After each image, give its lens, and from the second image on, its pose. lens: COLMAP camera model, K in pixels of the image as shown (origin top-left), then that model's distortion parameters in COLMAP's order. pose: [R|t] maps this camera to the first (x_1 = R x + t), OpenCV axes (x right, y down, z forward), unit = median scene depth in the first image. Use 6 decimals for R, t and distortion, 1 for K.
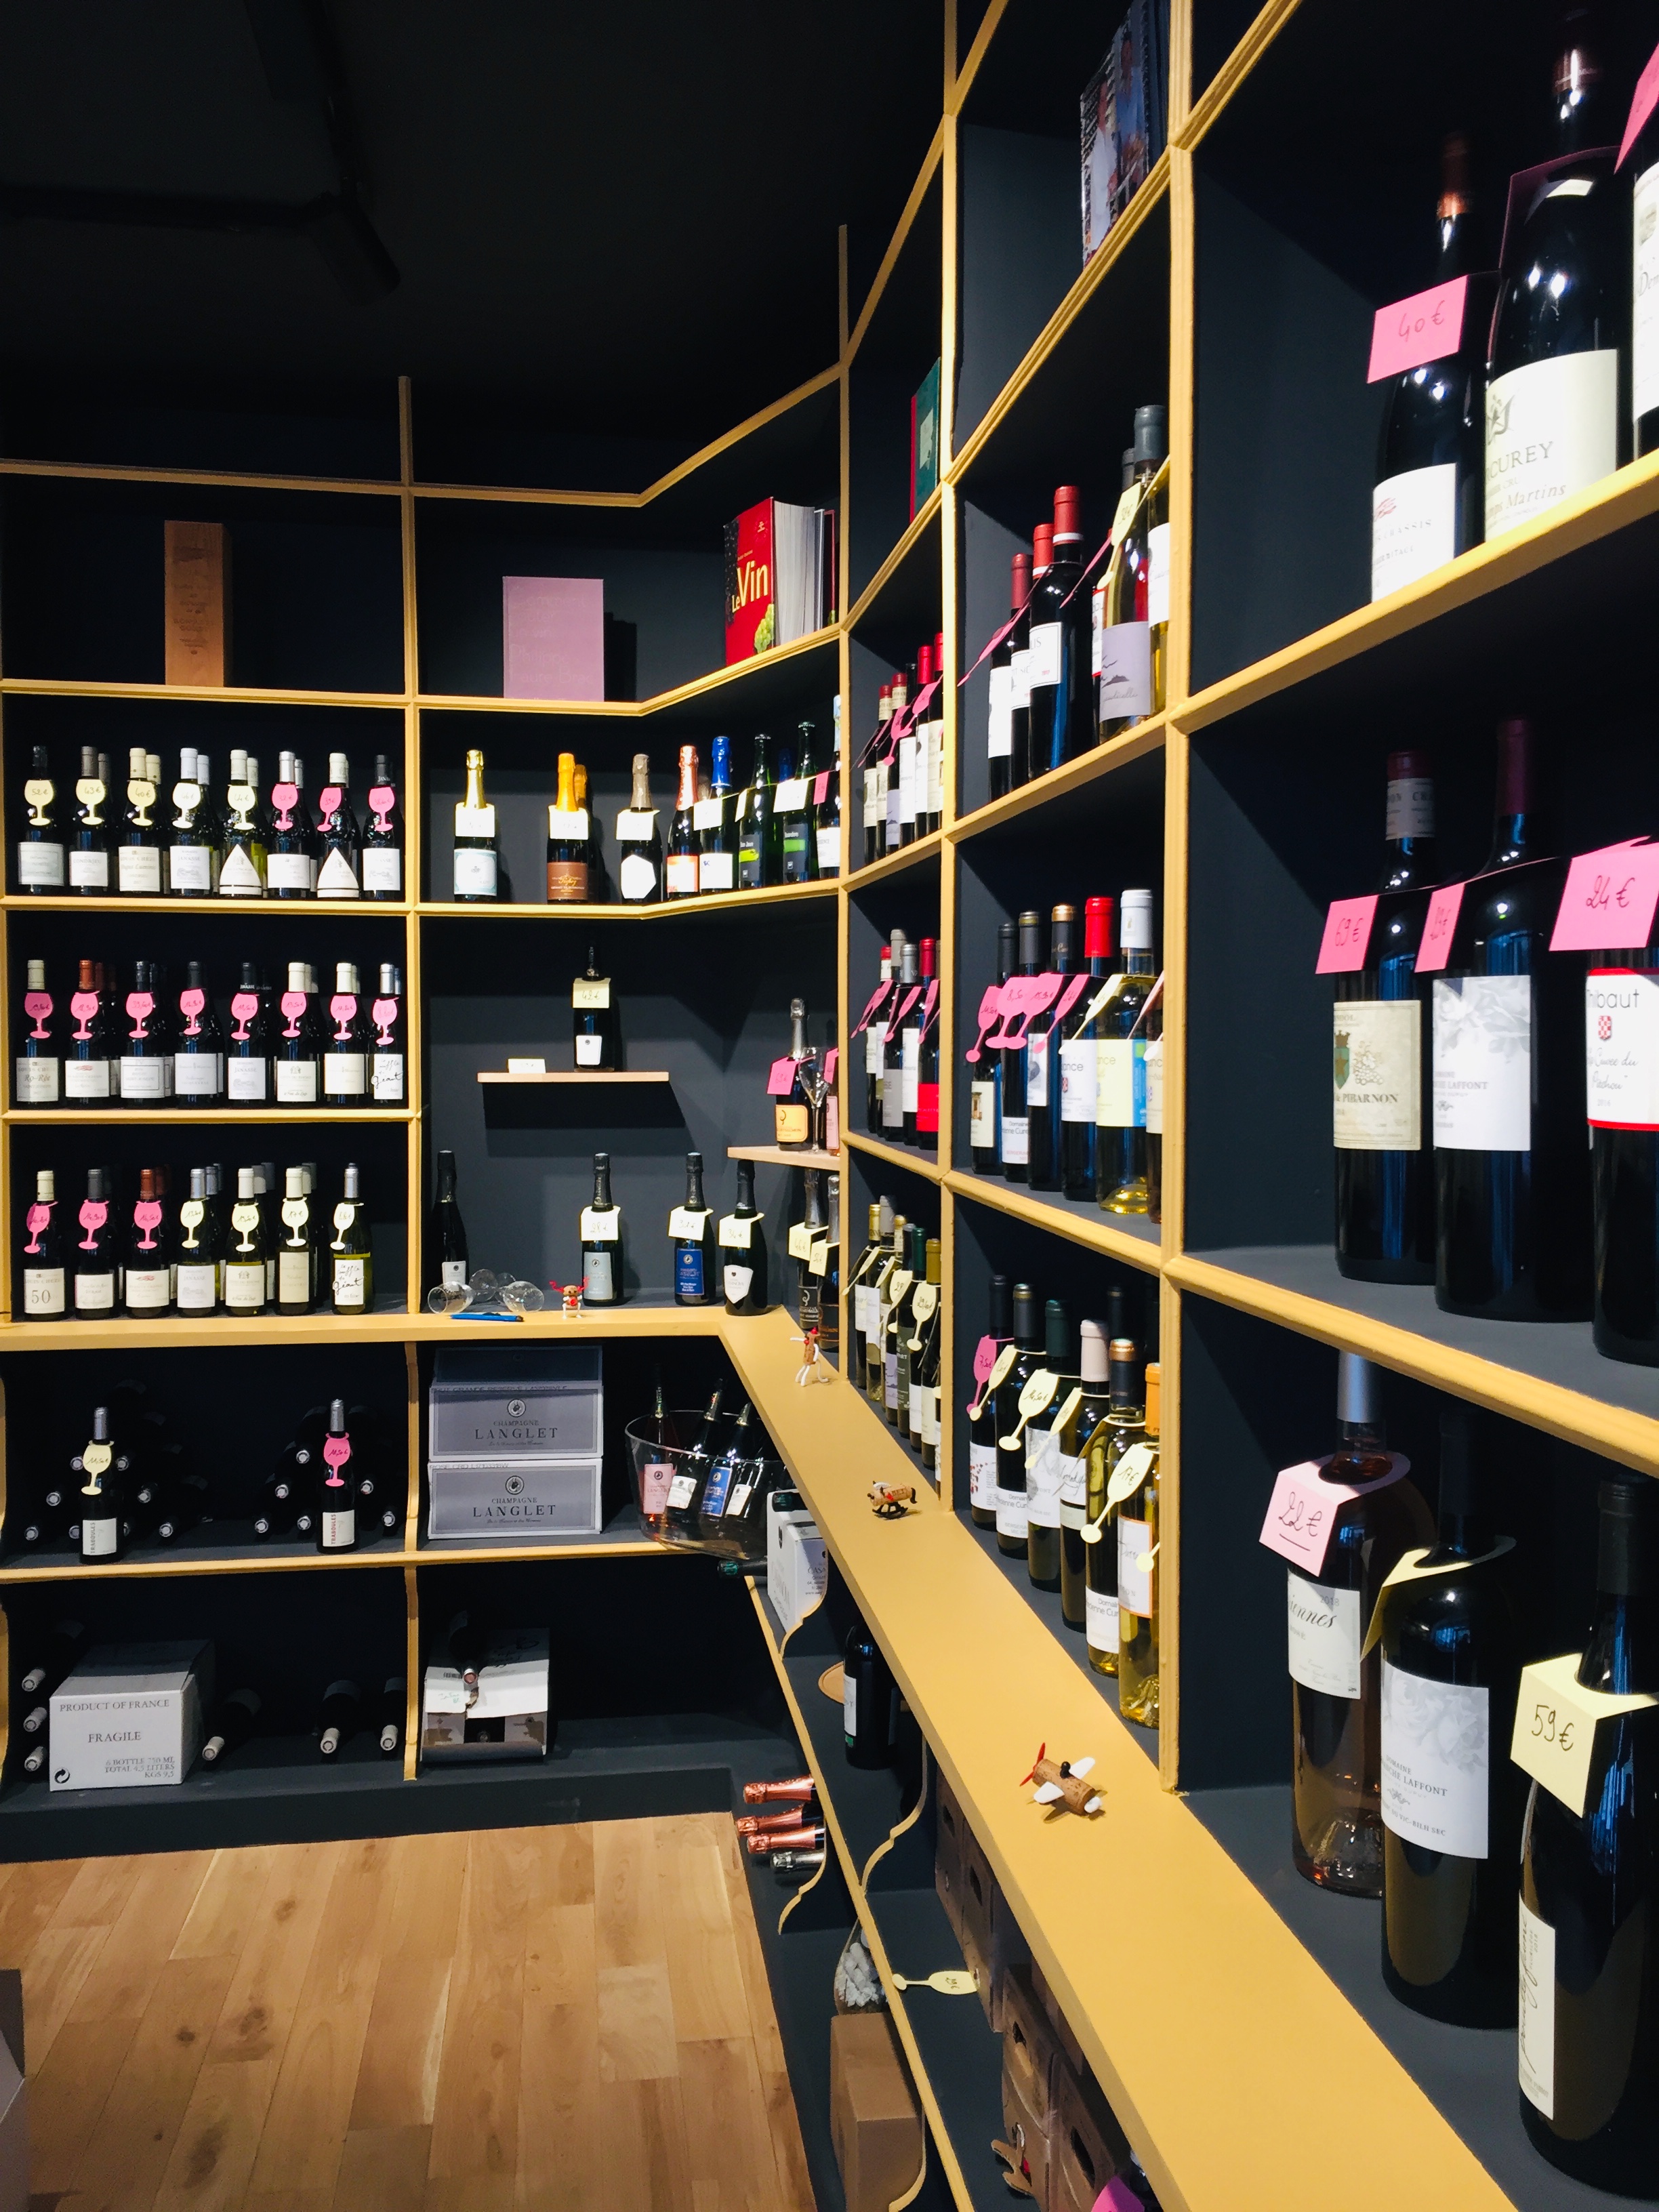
lens RADIAL K [[1850.8, 0, 831.0], [0, 1850.8, 1099.8], [0, 0, 1]] dist [0.036786, -0.020178]
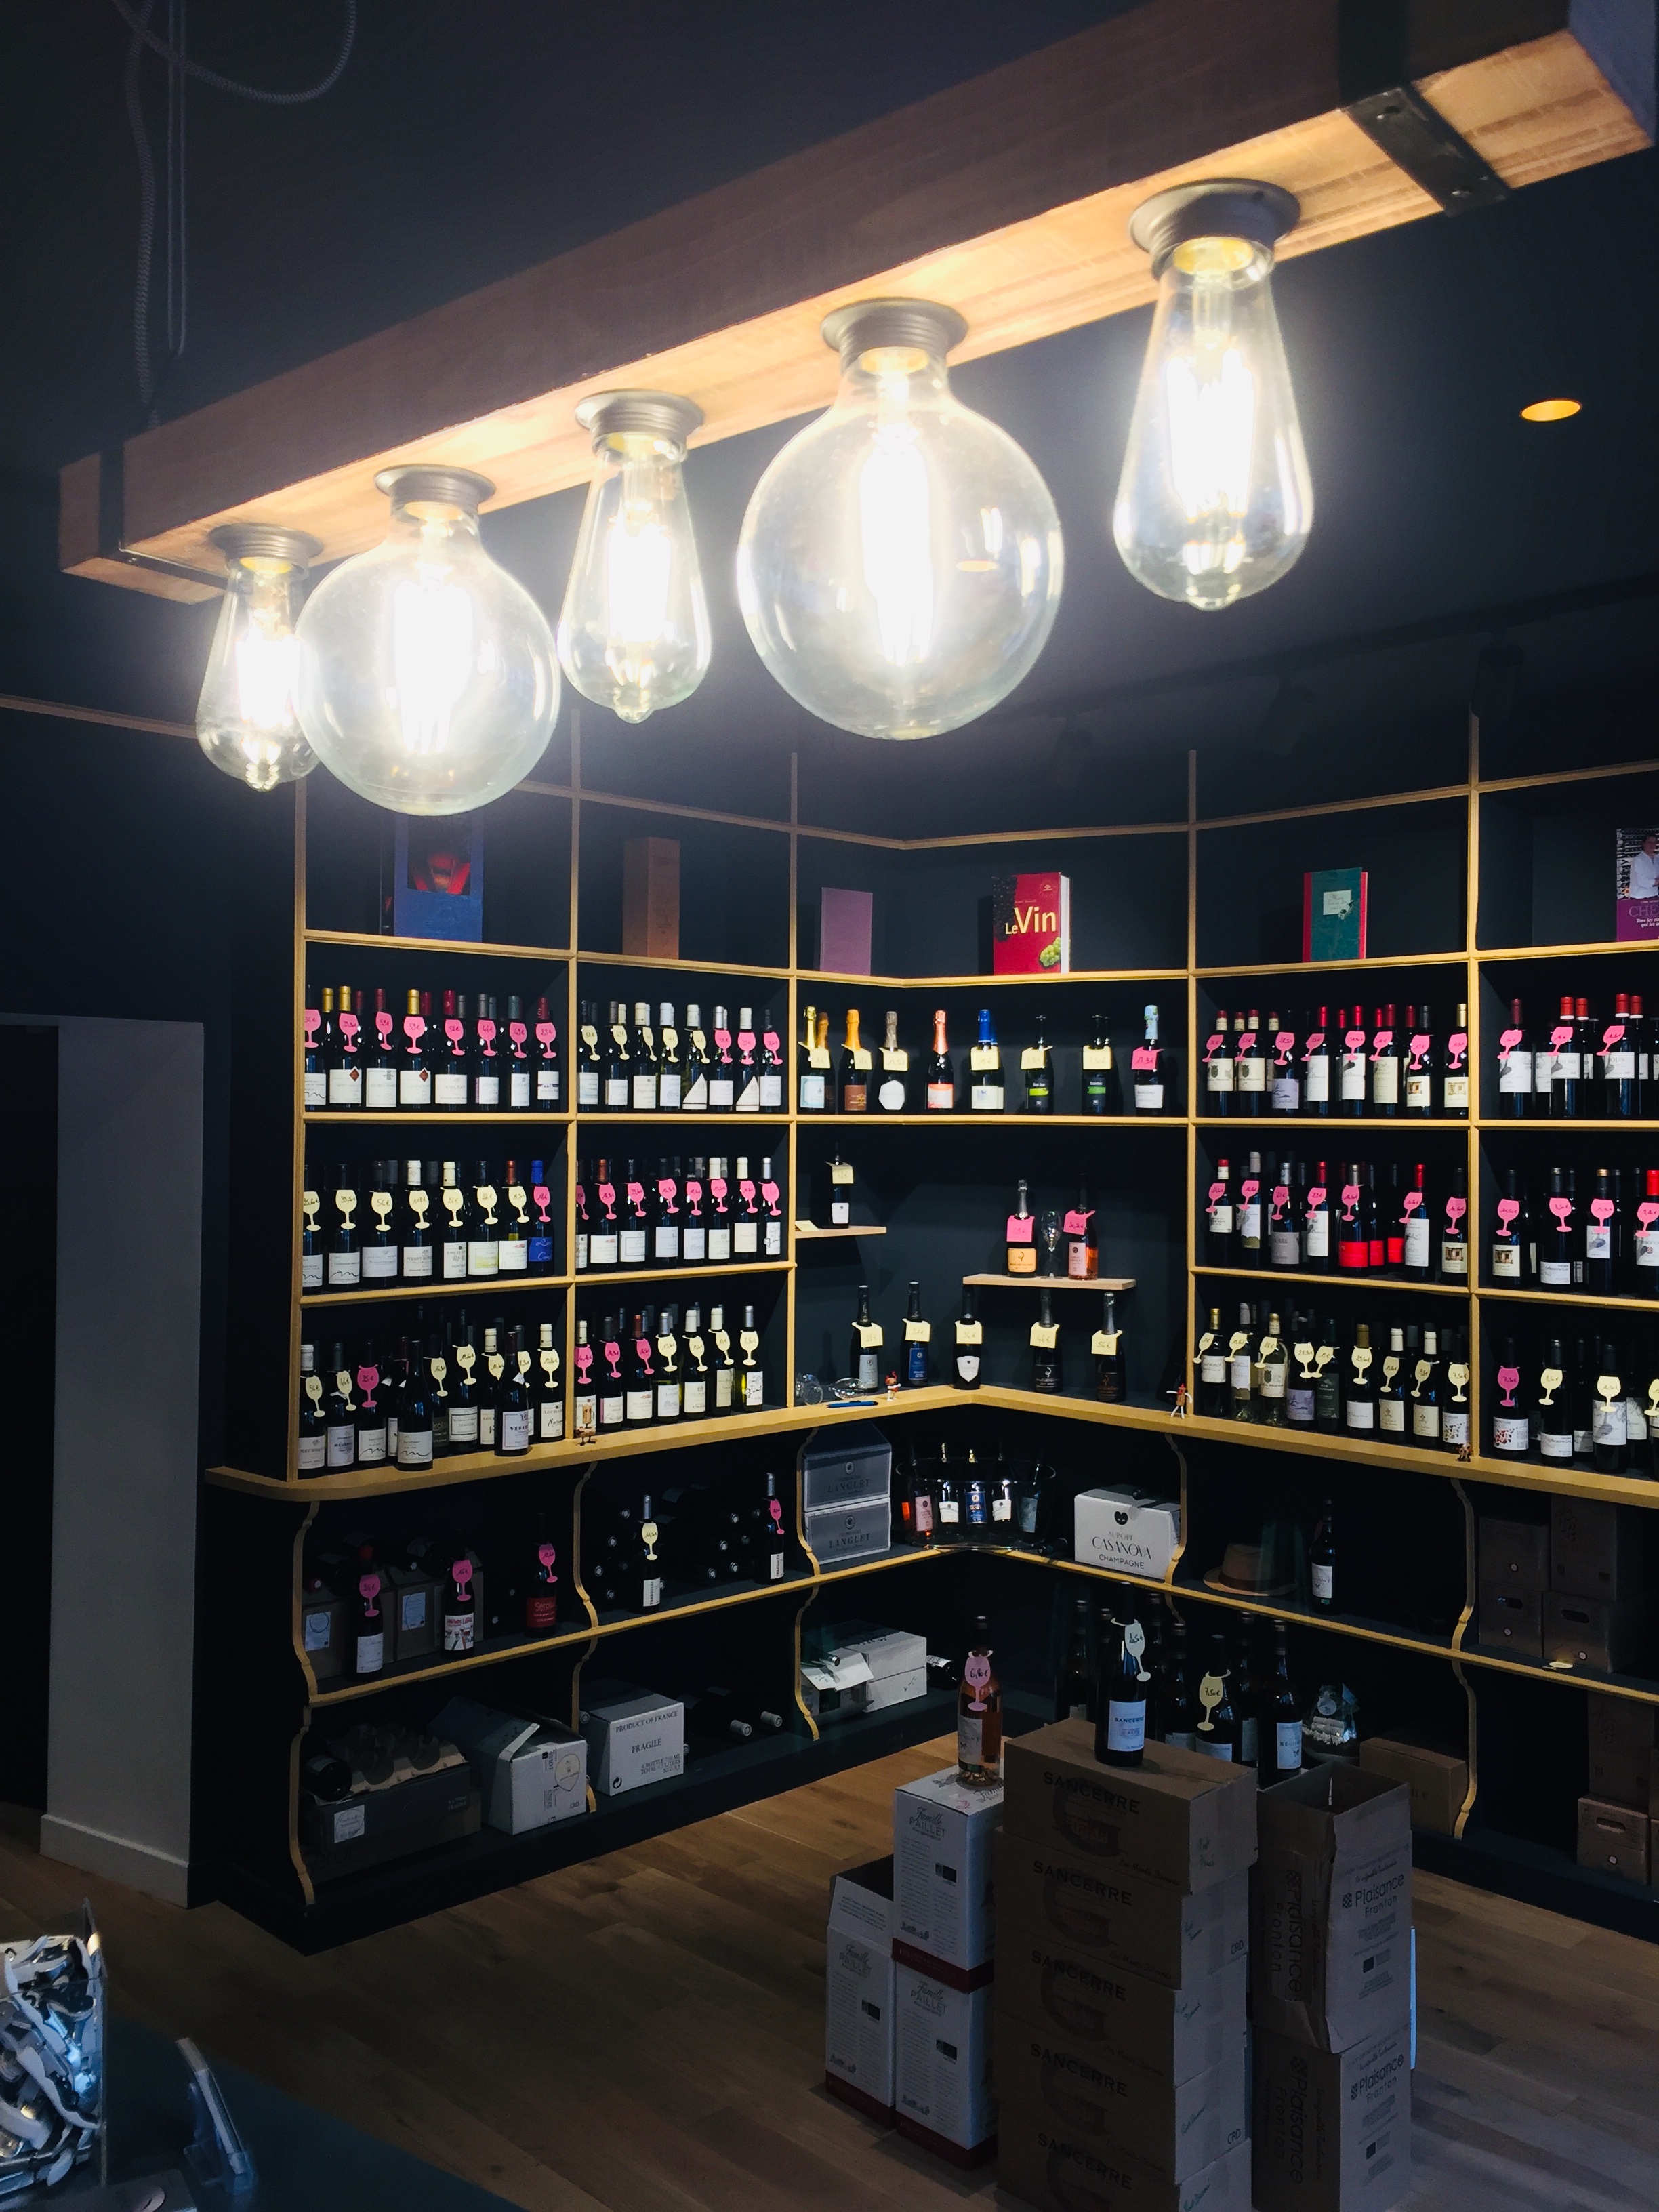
lens RADIAL K [[1850.8, 0, 829.6], [0, 1850.8, 1105.5], [0, 0, 1]] dist [0.036786, -0.020178]
pose [[0.816998, 0.005351, 0.576616, -1.013615], [0.018330, 0.999211, -0.035243, -0.063045], [-0.576349, 0.039362, 0.816255, -0.168247]]
